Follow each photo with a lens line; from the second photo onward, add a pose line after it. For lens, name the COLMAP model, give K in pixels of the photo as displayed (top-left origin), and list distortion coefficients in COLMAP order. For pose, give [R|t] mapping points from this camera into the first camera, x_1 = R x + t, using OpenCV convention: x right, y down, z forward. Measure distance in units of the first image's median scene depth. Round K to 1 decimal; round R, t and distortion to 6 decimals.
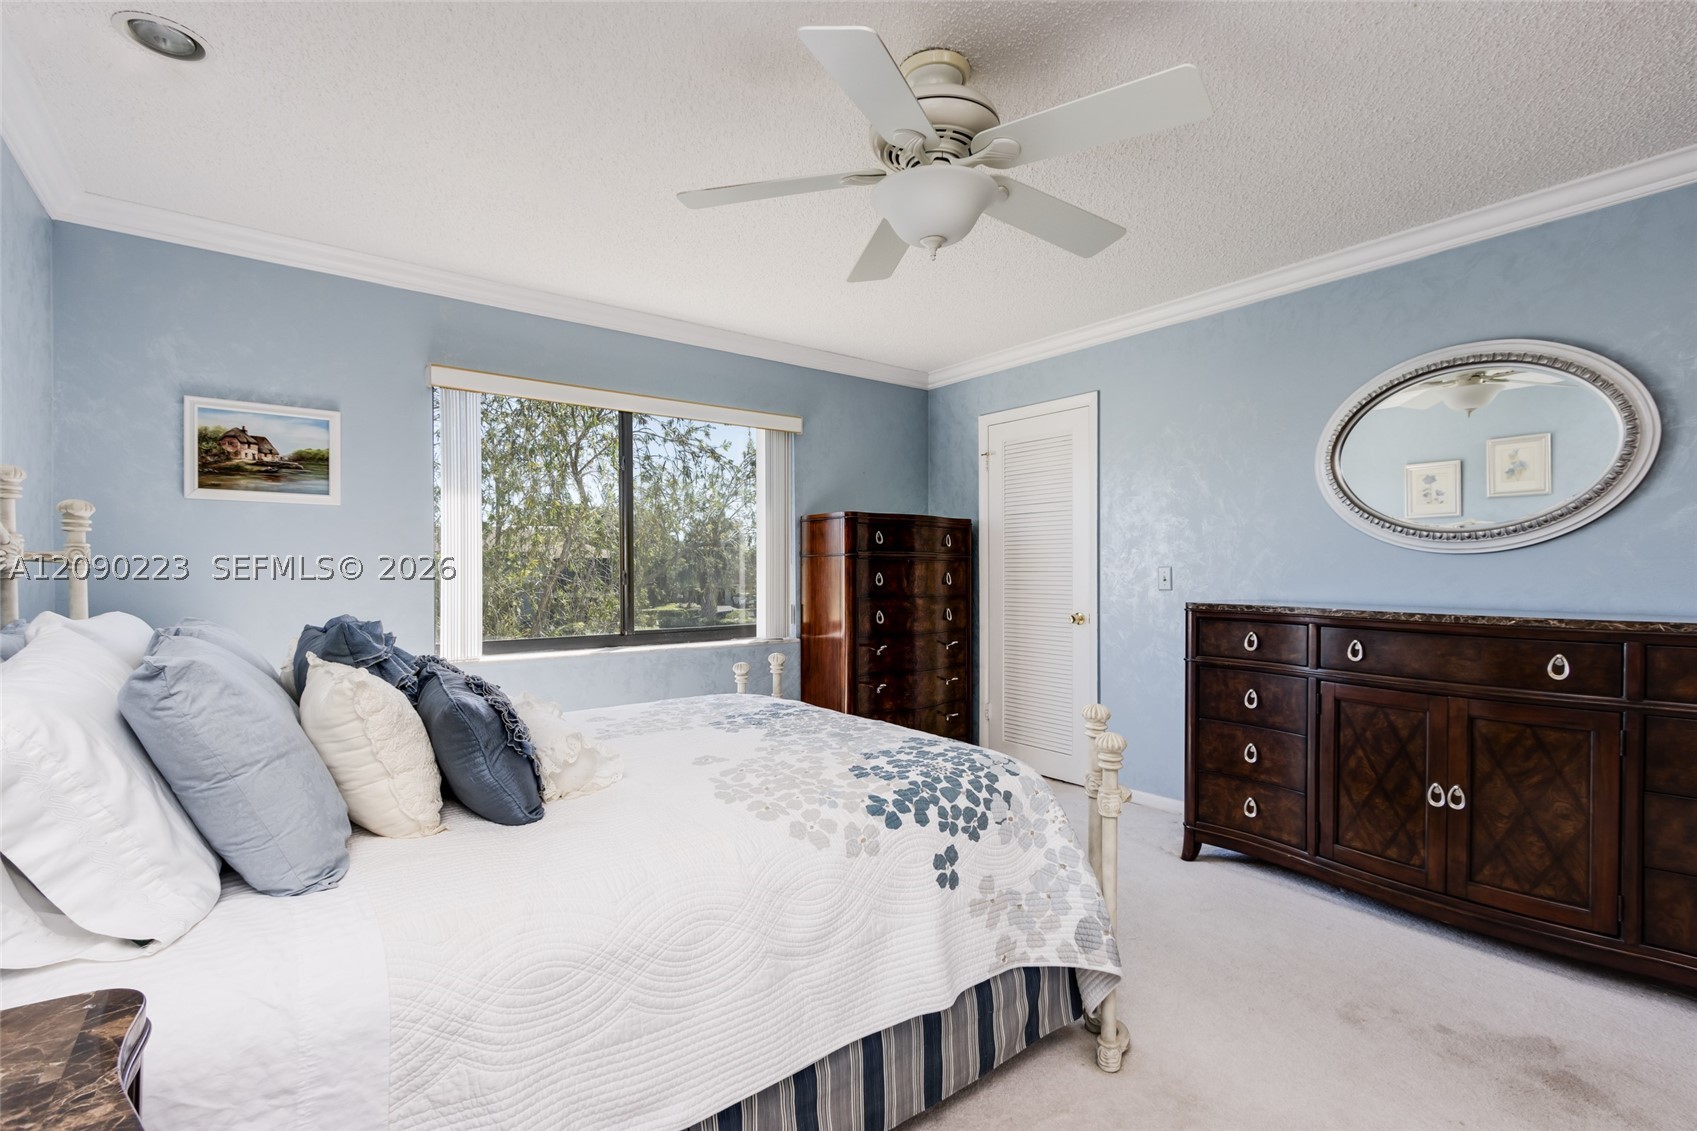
lens RADIAL K [[778.5, 0, 845.4], [0, 778.5, 571.1], [0, 0, 1]] dist [0.003470, 0.000097]
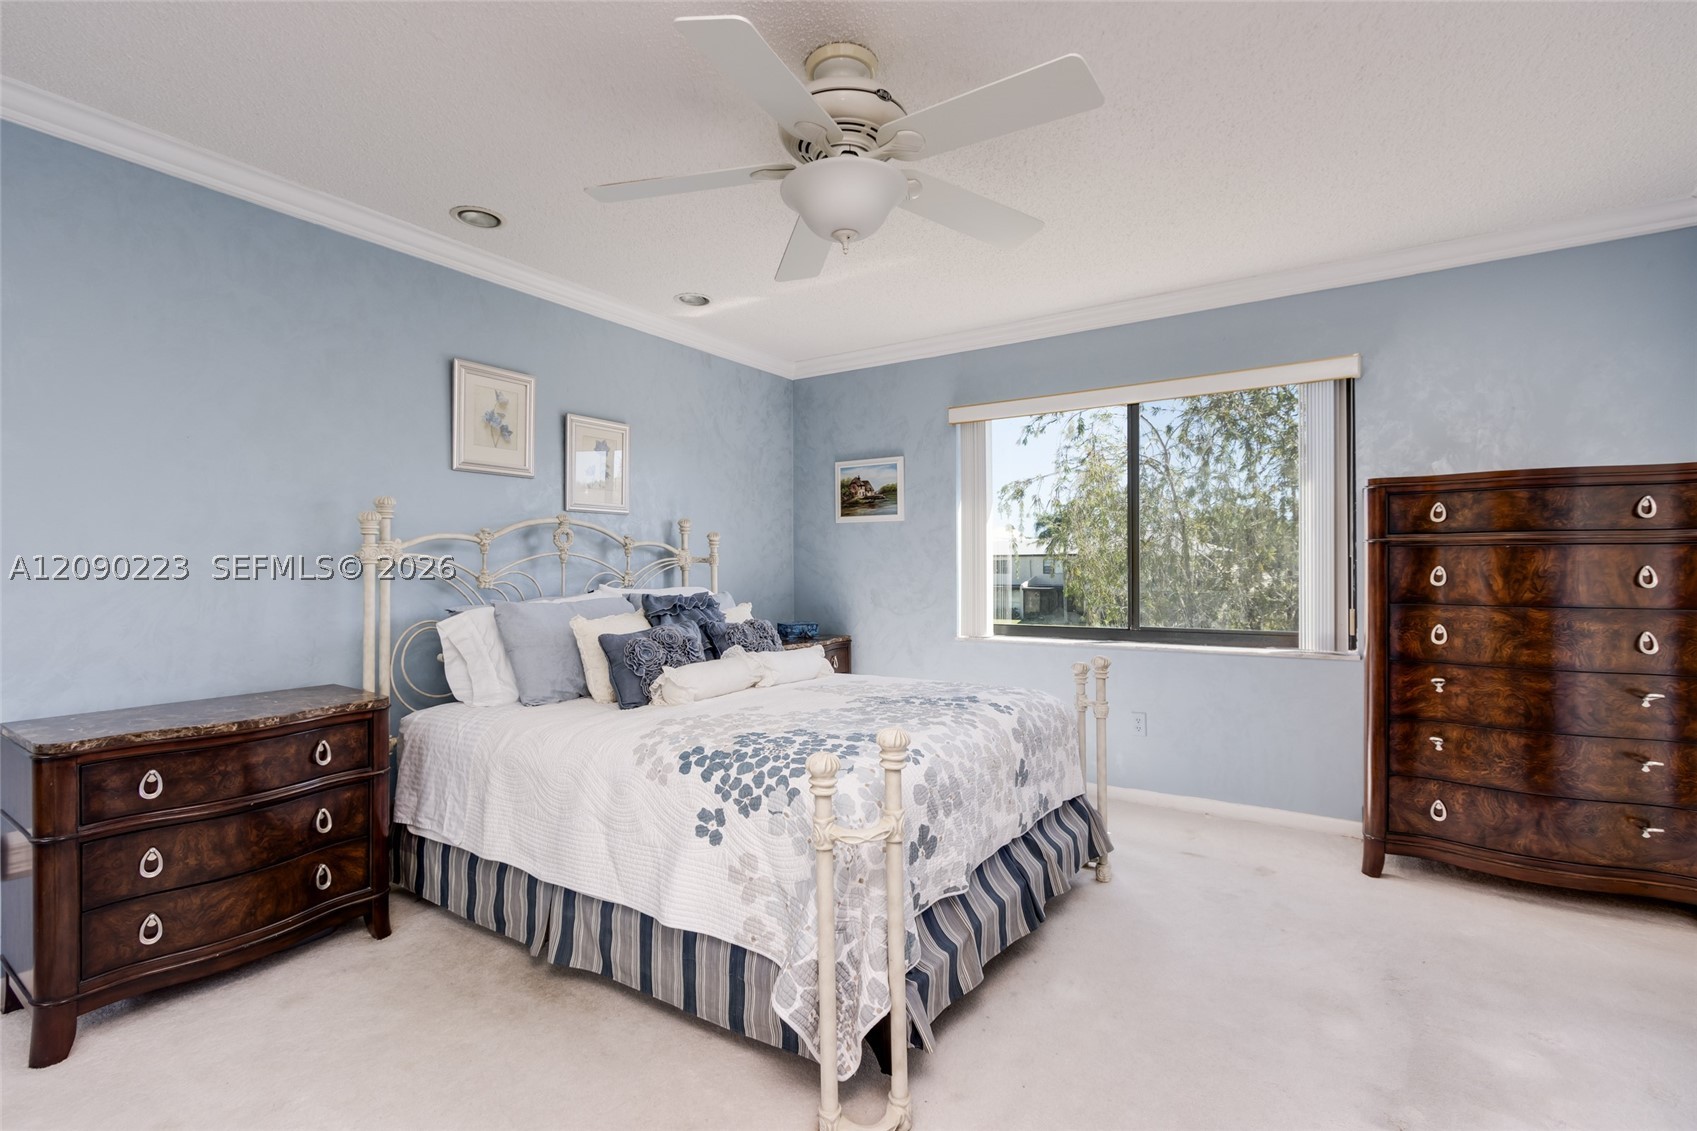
lens RADIAL K [[778.5, 0, 854.7], [0, 778.5, 567.9], [0, 0, 1]] dist [0.003470, 0.000097]
pose [[0.319311, 0.001363, -0.947649, 0.748819], [0.002731, 0.999993, 0.002358, -0.000098], [0.947646, -0.003341, 0.319305, 0.484821]]
